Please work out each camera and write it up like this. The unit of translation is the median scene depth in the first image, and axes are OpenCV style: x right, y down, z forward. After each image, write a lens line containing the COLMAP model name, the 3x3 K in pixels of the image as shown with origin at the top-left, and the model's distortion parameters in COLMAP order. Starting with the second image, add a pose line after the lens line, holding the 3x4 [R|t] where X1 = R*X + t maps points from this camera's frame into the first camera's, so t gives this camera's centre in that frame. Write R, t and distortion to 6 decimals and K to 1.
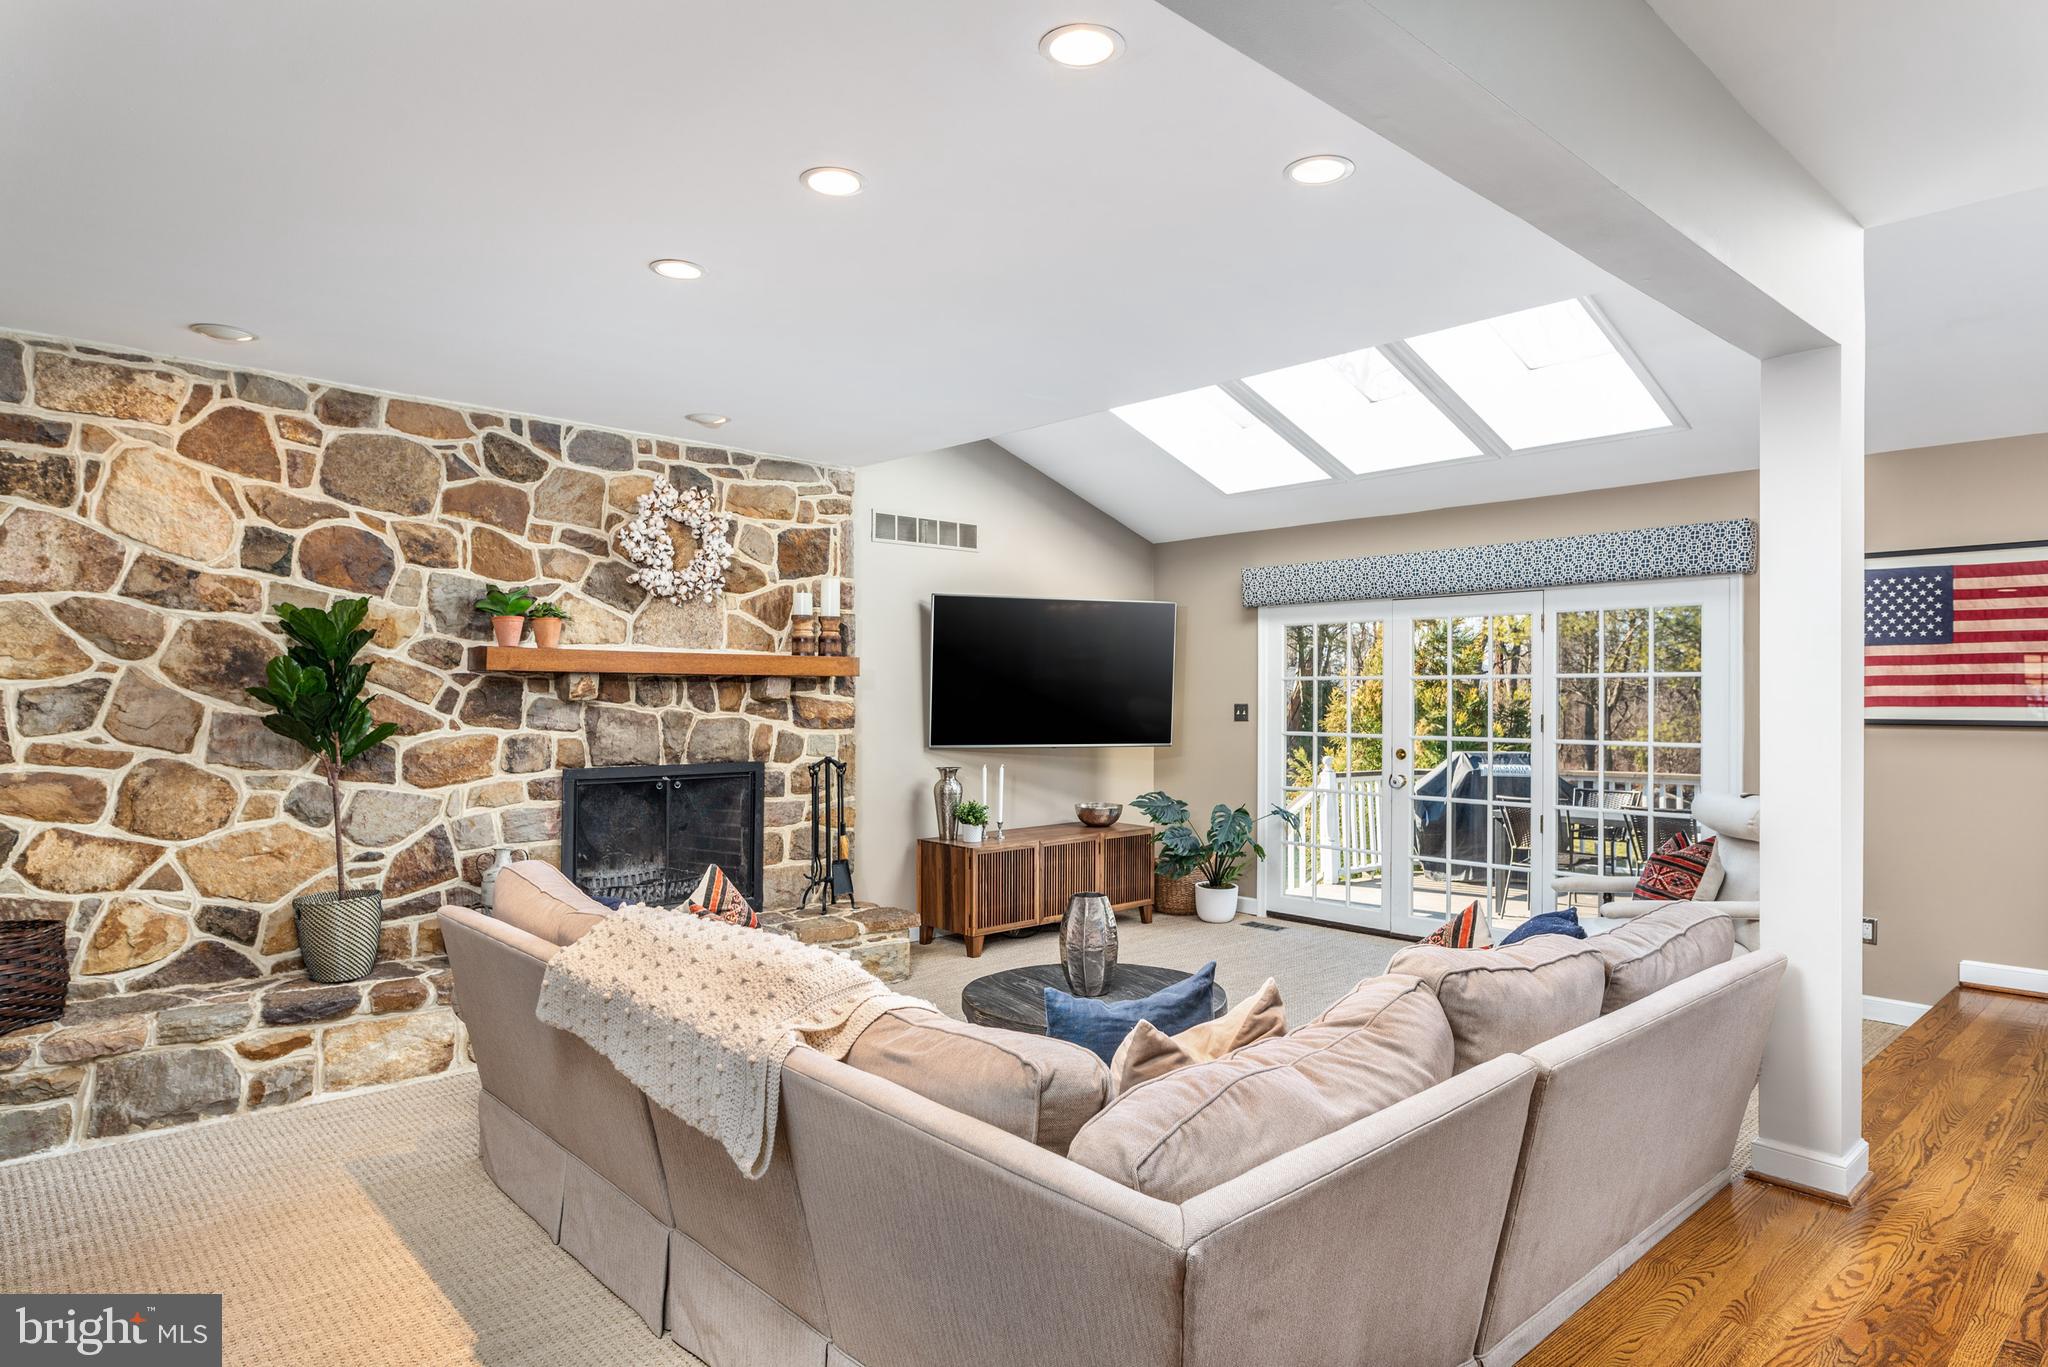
lens RADIAL K [[1185.8, 0, 1032.5], [0, 1185.8, 684.2], [0, 0, 1]] dist [0.002311, -0.002428]
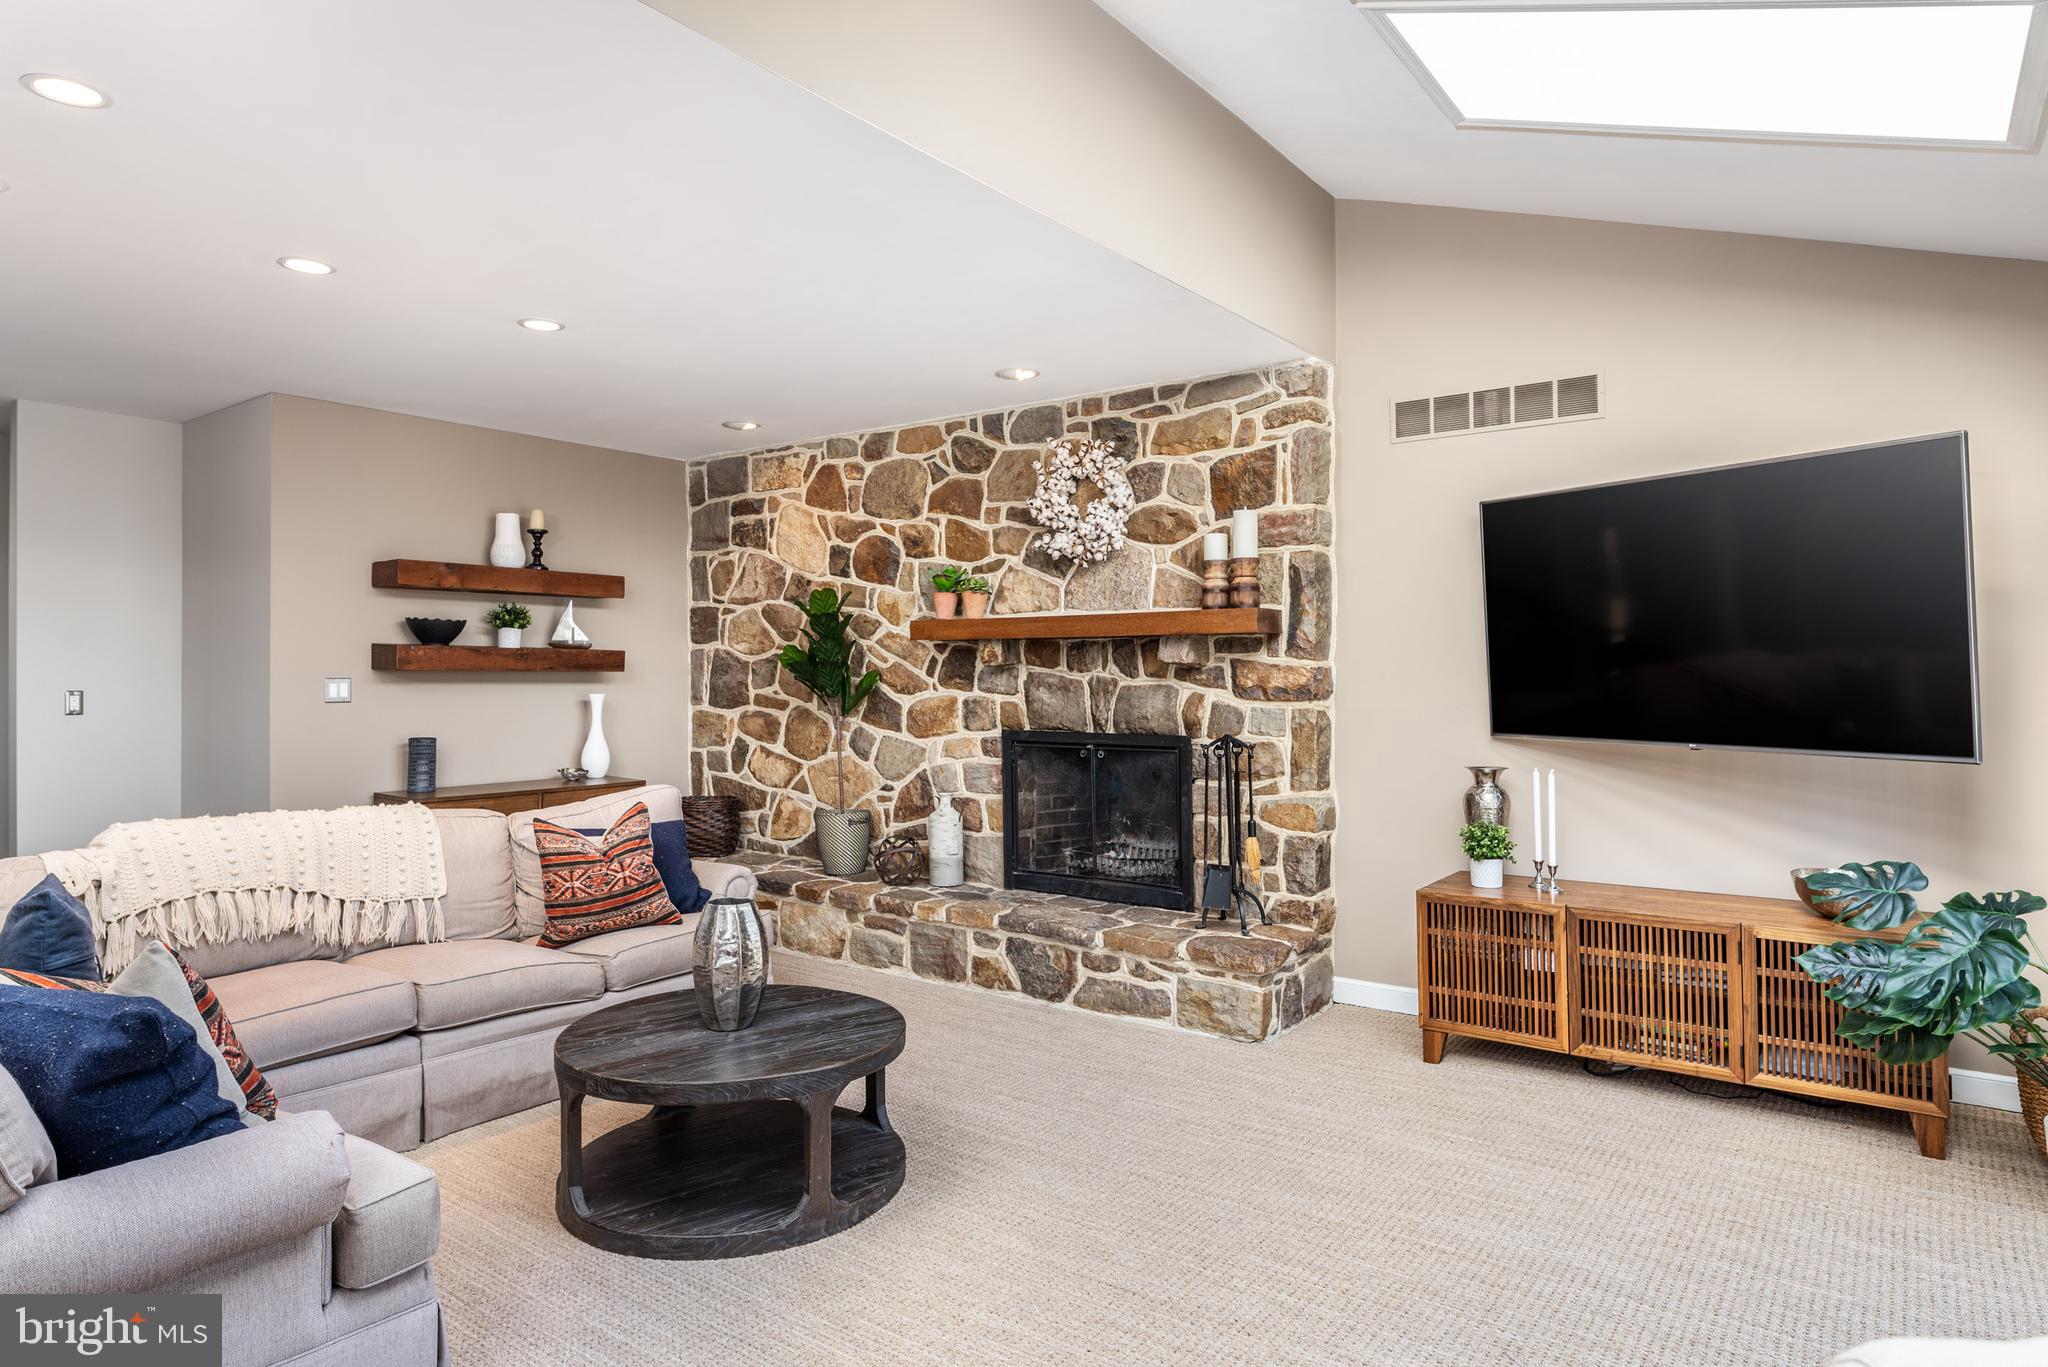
lens RADIAL K [[1185.8, 0, 1084.3], [0, 1185.8, 659.9], [0, 0, 1]] dist [0.002311, -0.002428]
pose [[0.201036, -0.018470, -0.979410, 0.690589], [0.009025, 0.999815, -0.017003, 0.027628], [0.979542, -0.005421, 0.201166, 0.871538]]
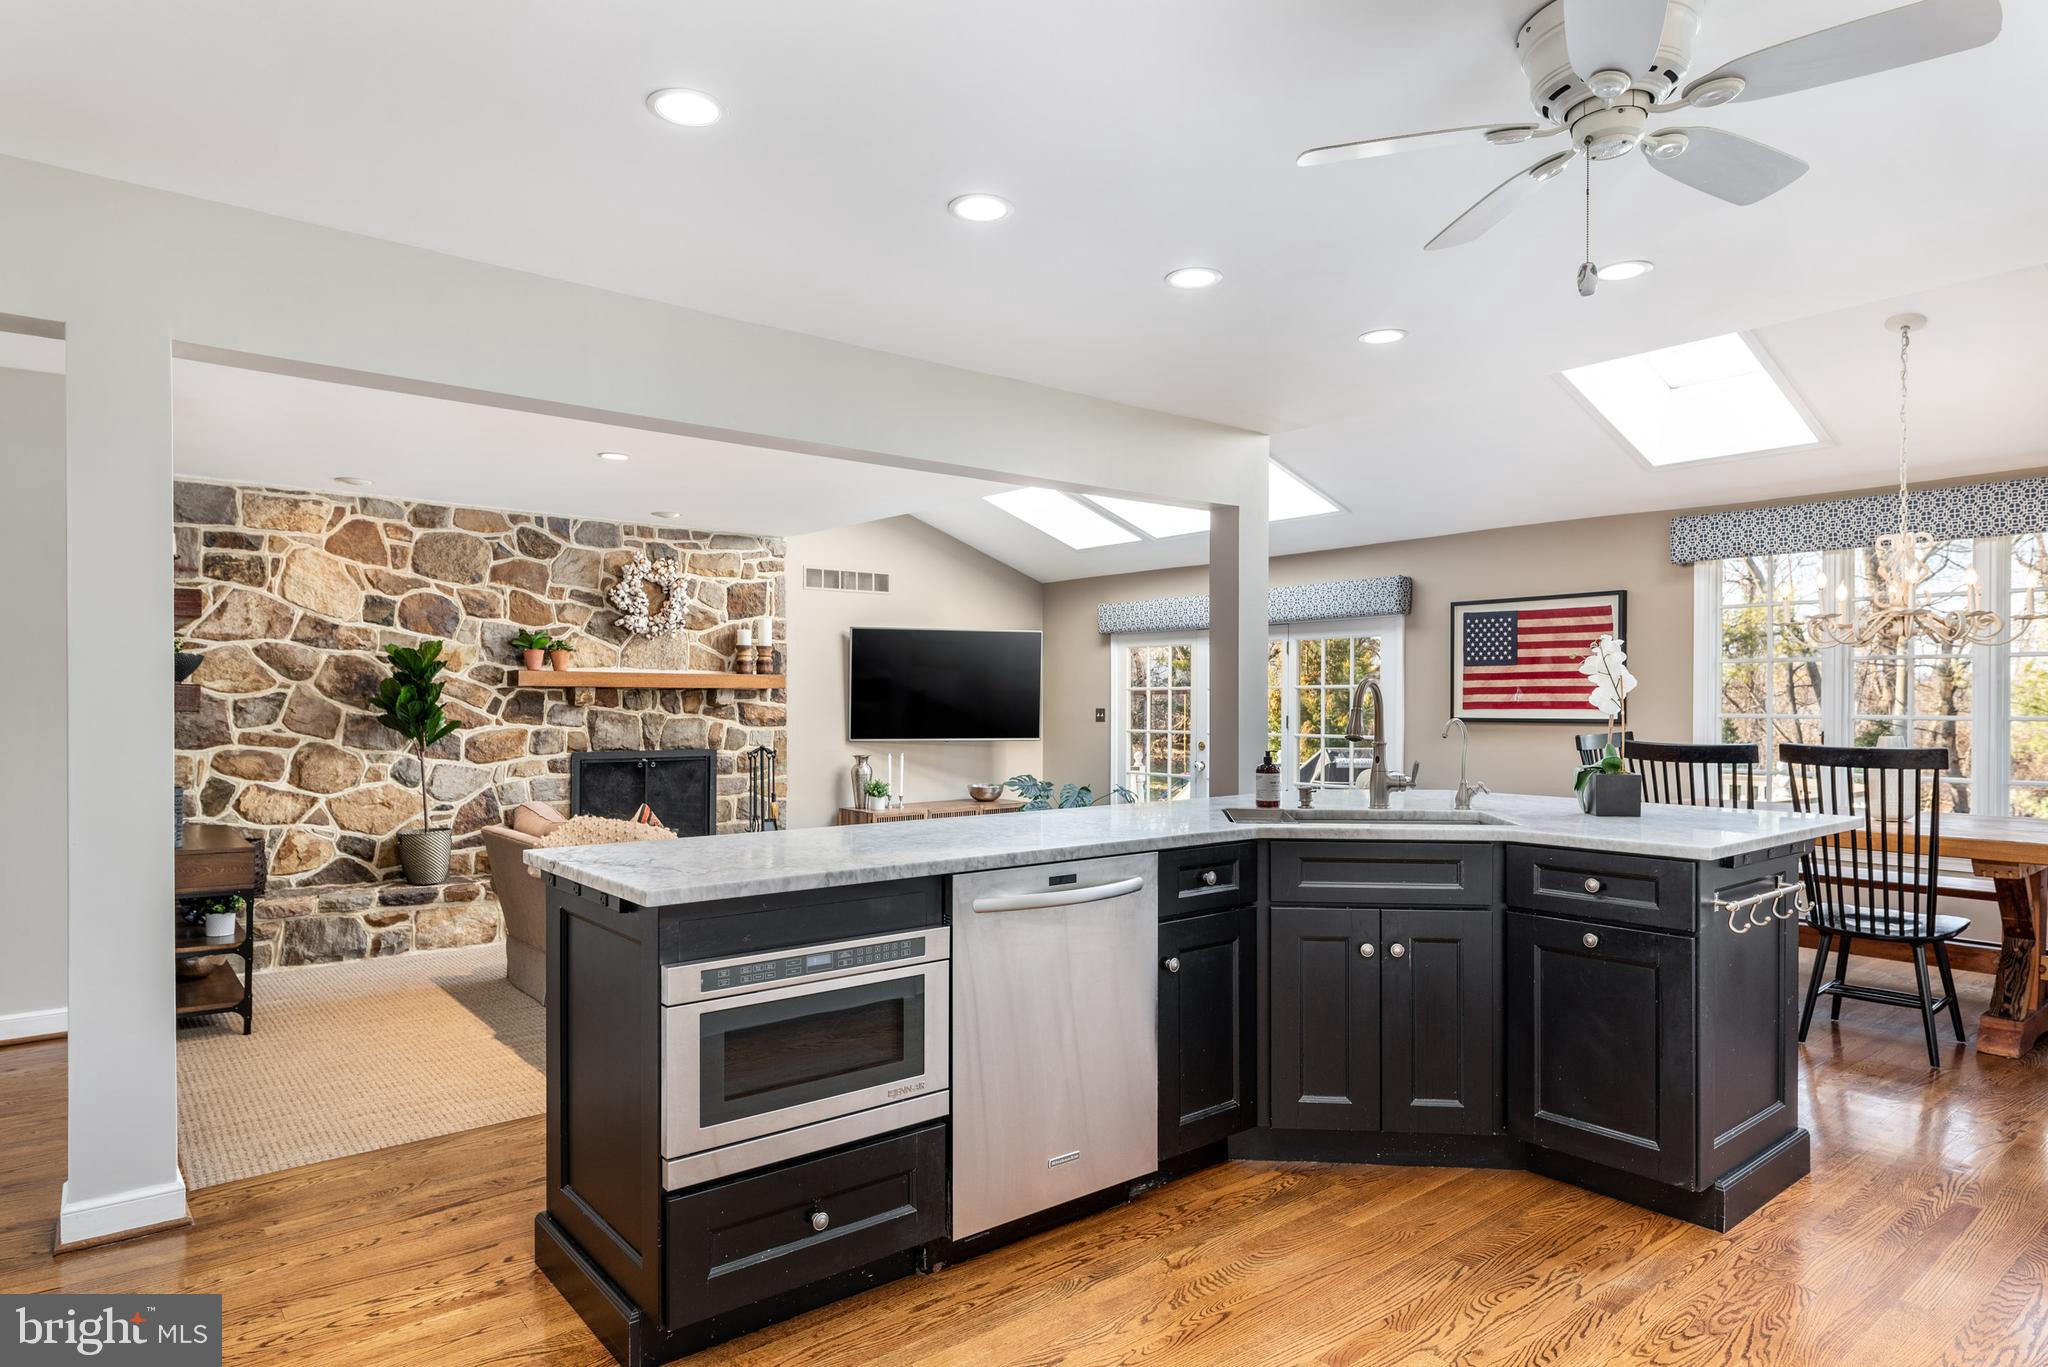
lens RADIAL K [[1185.8, 0, 1038.7], [0, 1185.8, 696.1], [0, 0, 1]] dist [0.002311, -0.002428]
pose [[0.998825, -0.001570, -0.048440, 0.261275], [0.001792, 0.999988, 0.004530, -0.004135], [0.048432, -0.004611, 0.998816, -0.454732]]
